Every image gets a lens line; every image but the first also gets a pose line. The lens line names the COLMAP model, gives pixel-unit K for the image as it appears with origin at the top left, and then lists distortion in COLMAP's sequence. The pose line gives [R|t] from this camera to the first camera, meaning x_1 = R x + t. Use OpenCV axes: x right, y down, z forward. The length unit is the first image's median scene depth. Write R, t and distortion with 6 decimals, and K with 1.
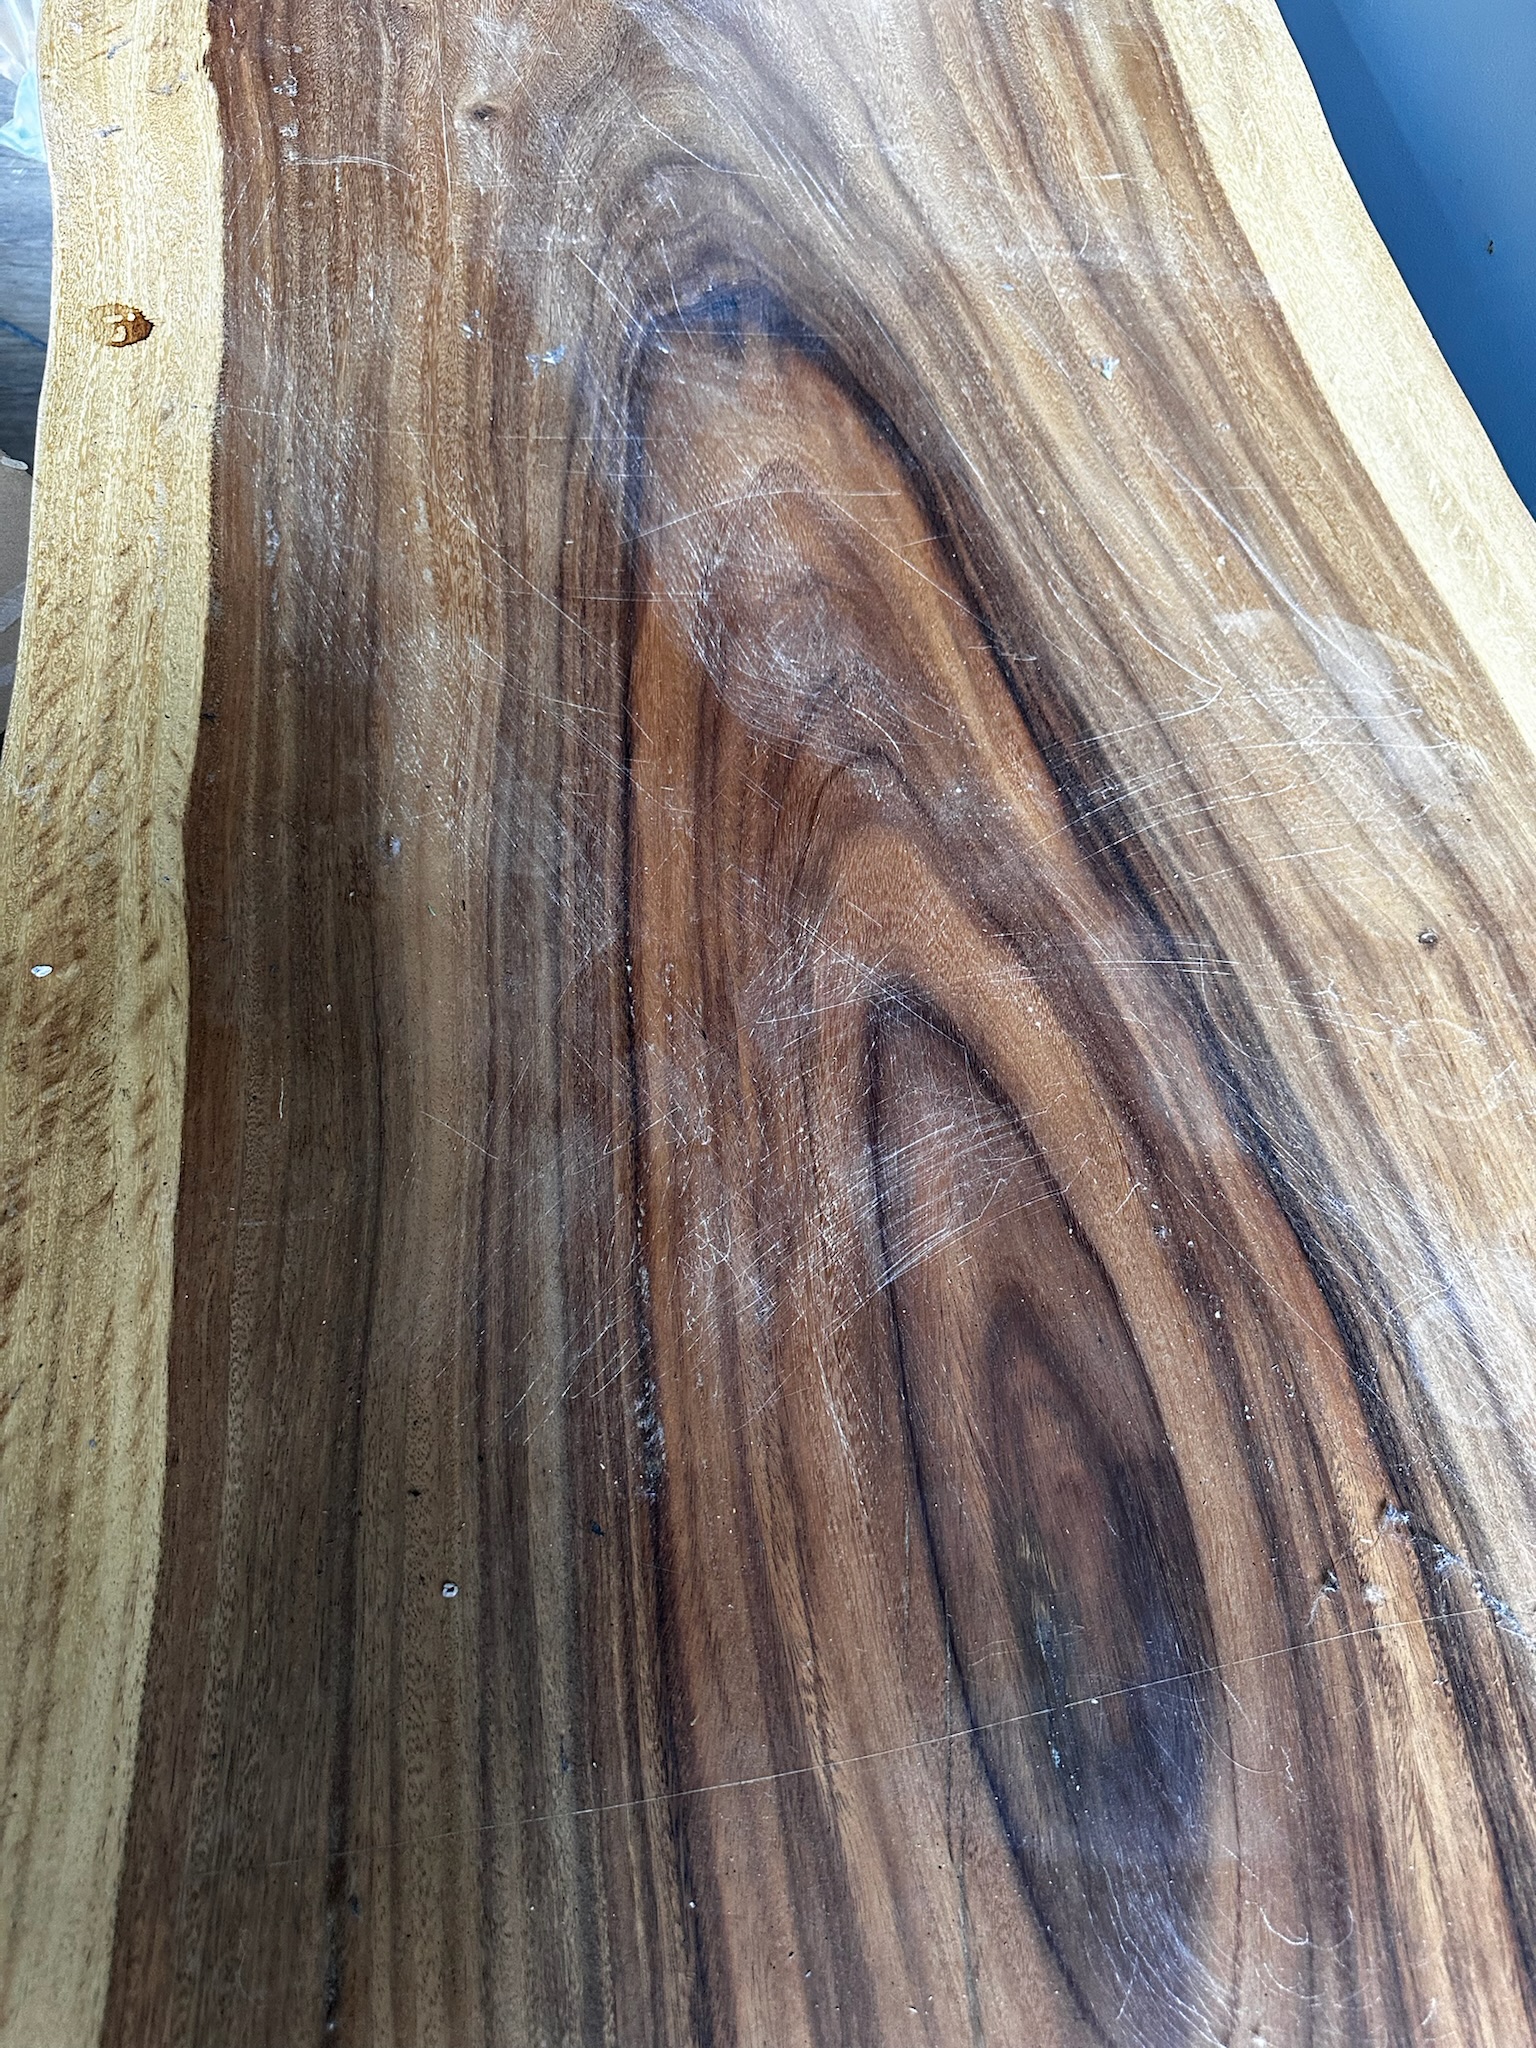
lens RADIAL K [[1402.7, 0, 746.9], [0, 1402.7, 1075.6], [0, 0, 1]] dist [0.013427, -0.026002]
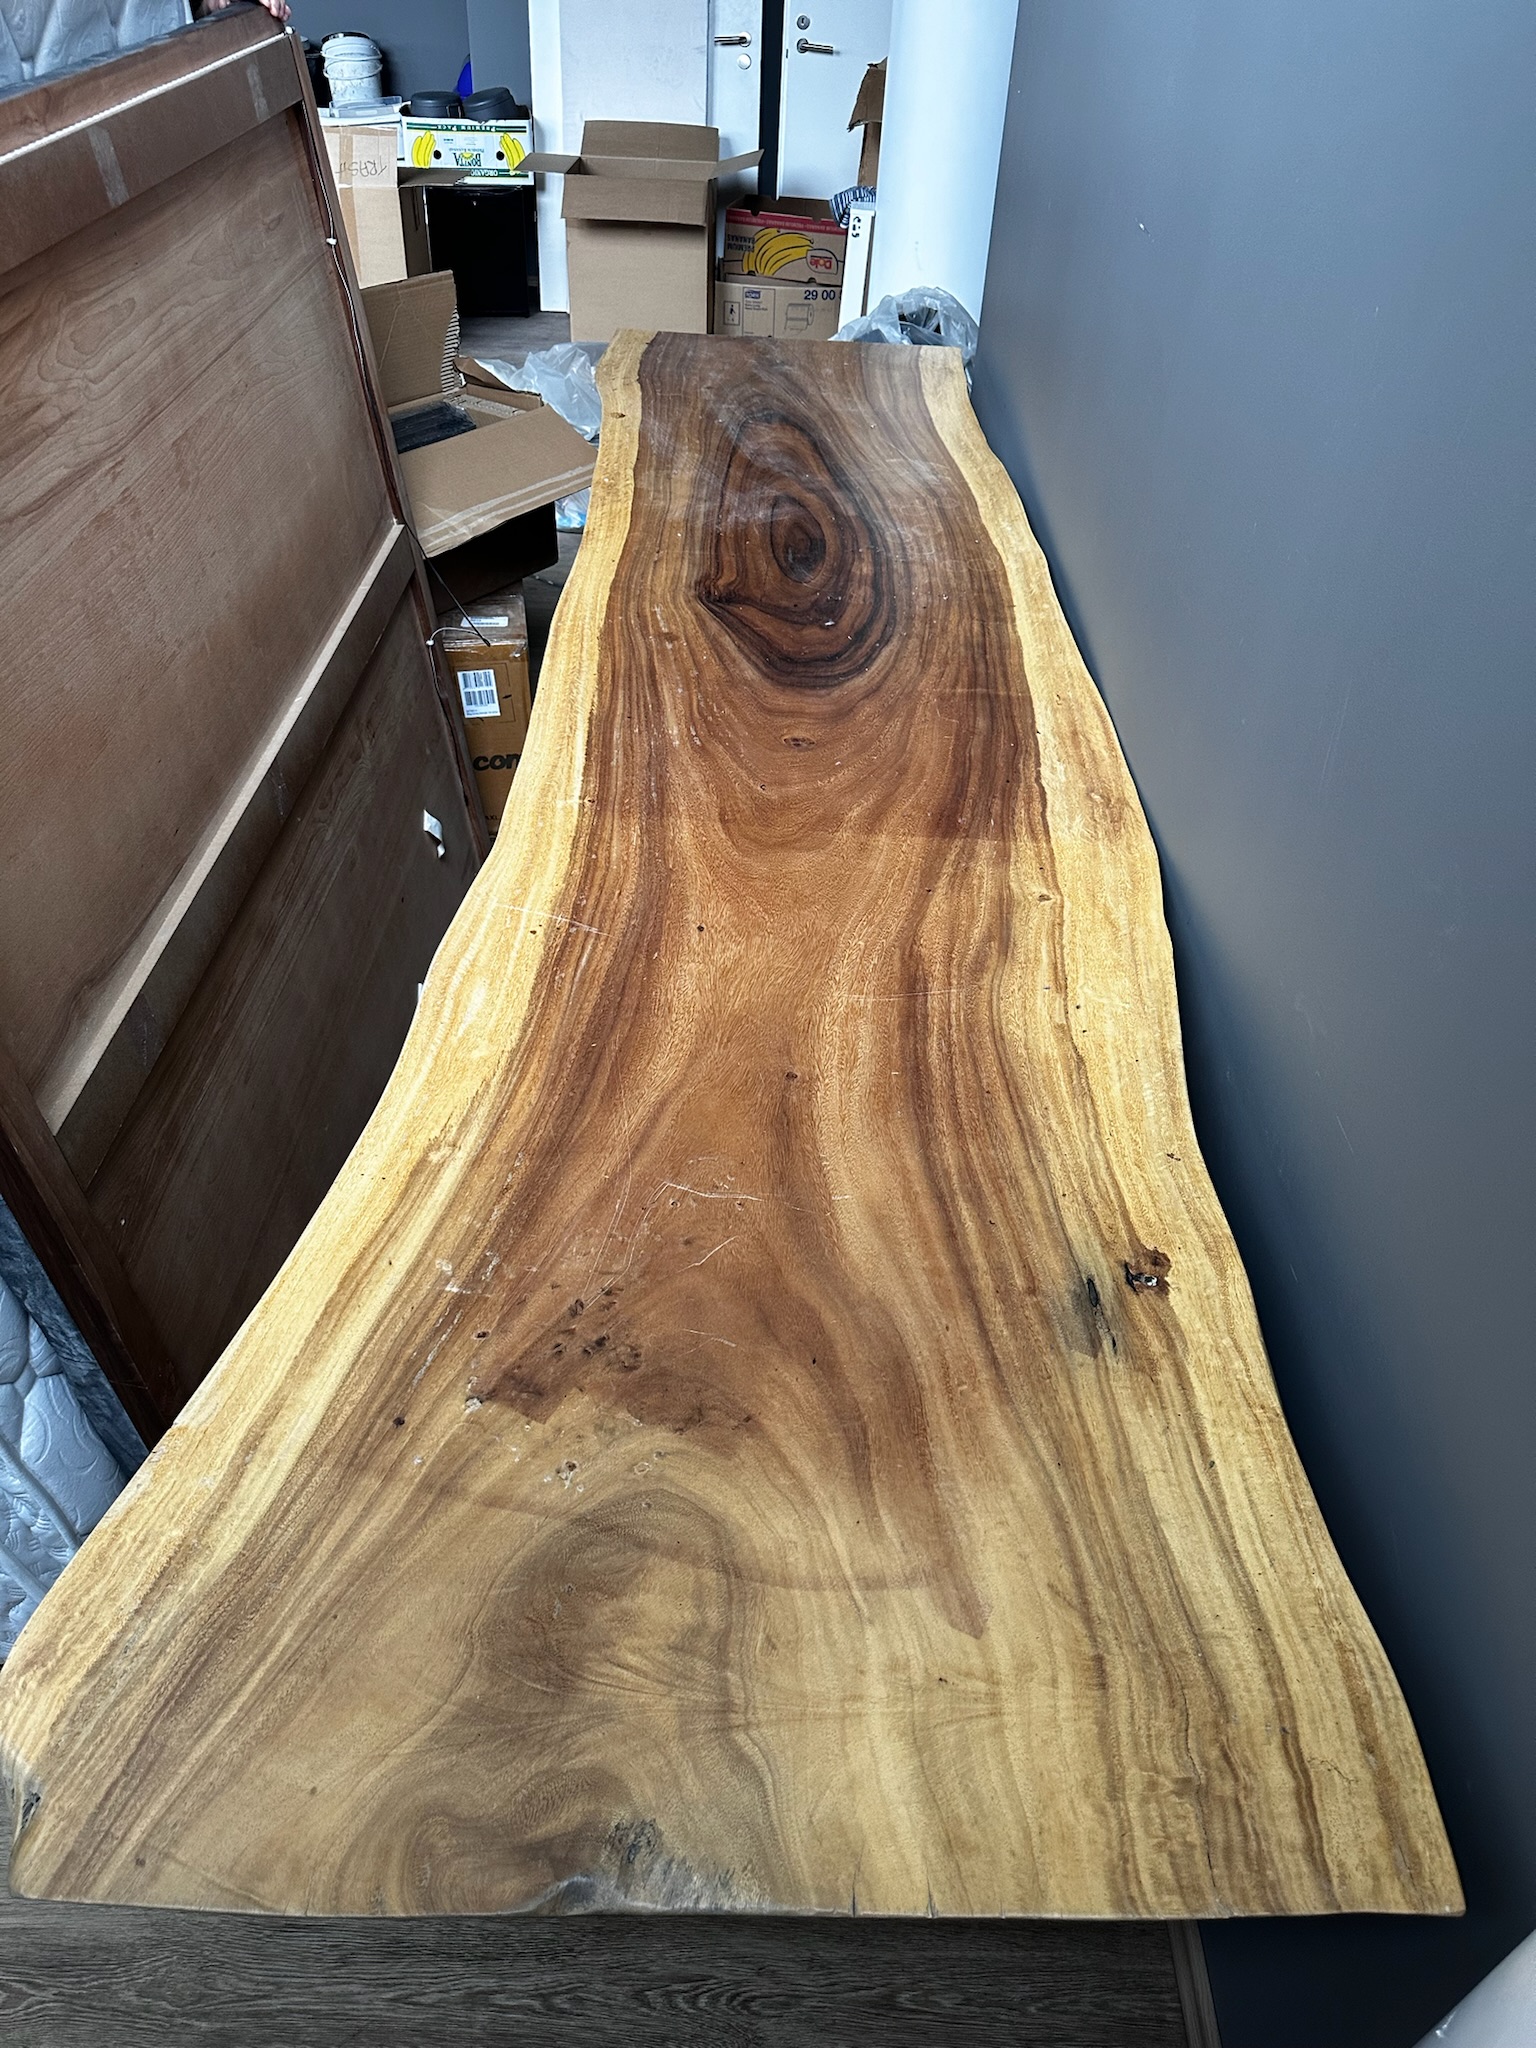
lens RADIAL K [[1434.0, 0, 753.0], [0, 1434.0, 1032.5], [0, 0, 1]] dist [0.167696, -0.297003]
pose [[0.988428, -0.003077, -0.151661, 0.604246], [-0.055609, 0.922840, -0.381147, 2.804034], [0.141132, 0.385170, 0.911990, -2.208091]]
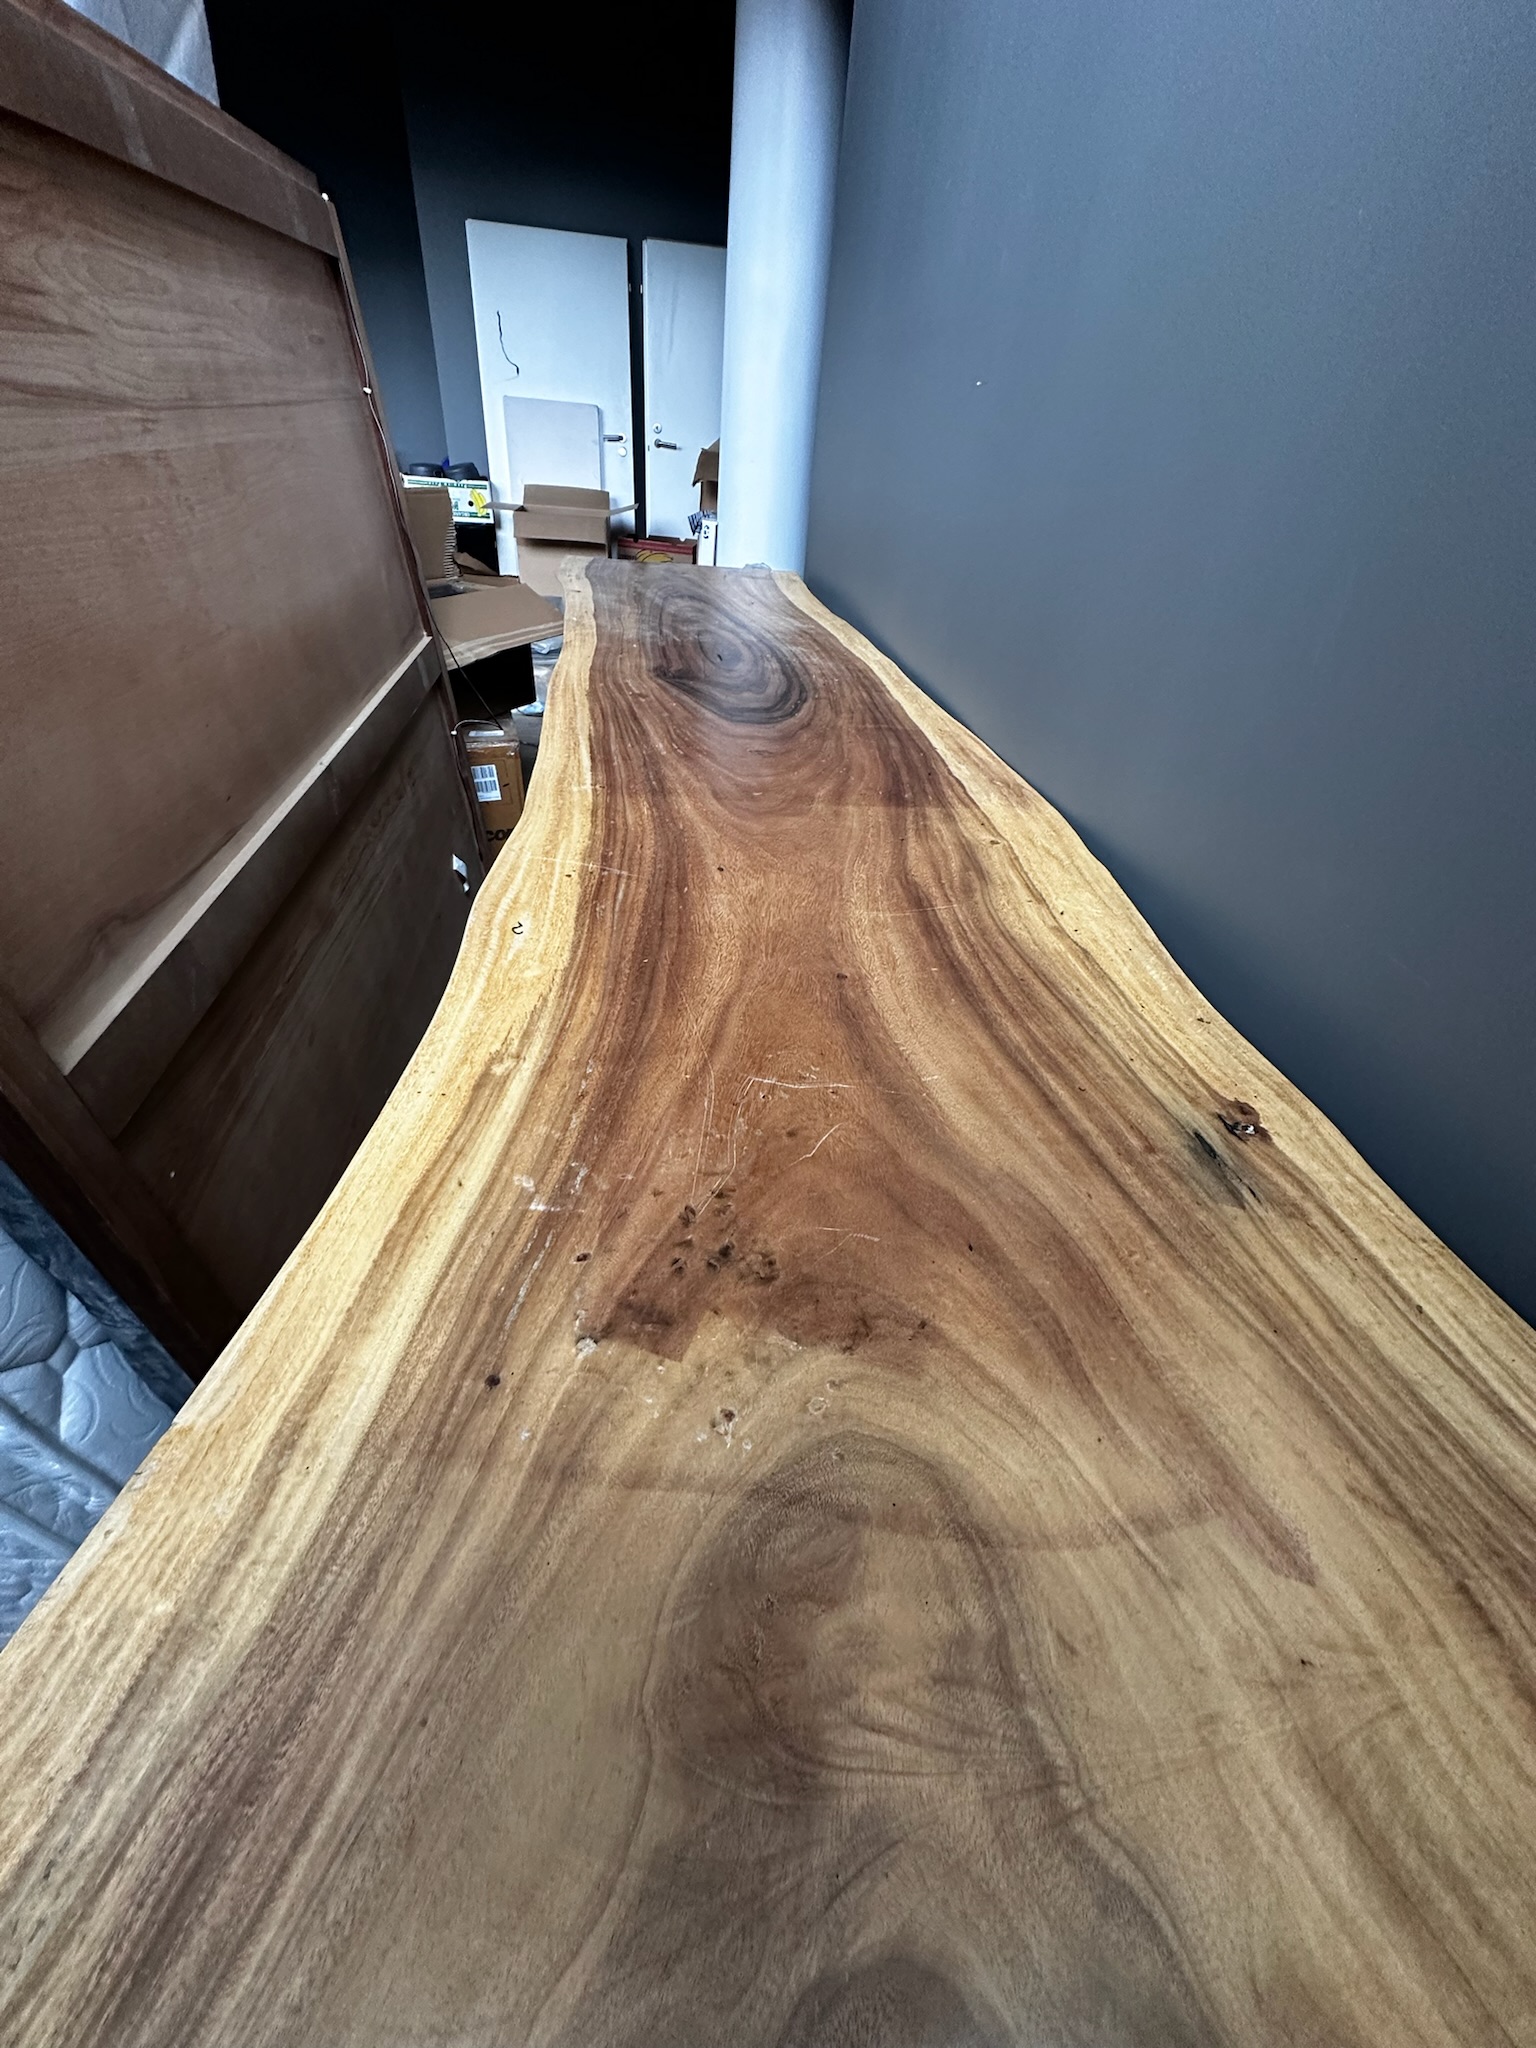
lens RADIAL K [[817.8, 0, 768.0], [0, 817.8, 1024.0], [0, 0, 1]] dist [-0.001033, 0.000591]
pose [[0.997082, -0.076282, 0.002874, 0.212082], [0.070451, 0.905062, -0.419404, 2.635337], [0.029392, 0.418383, 0.907795, -1.346188]]
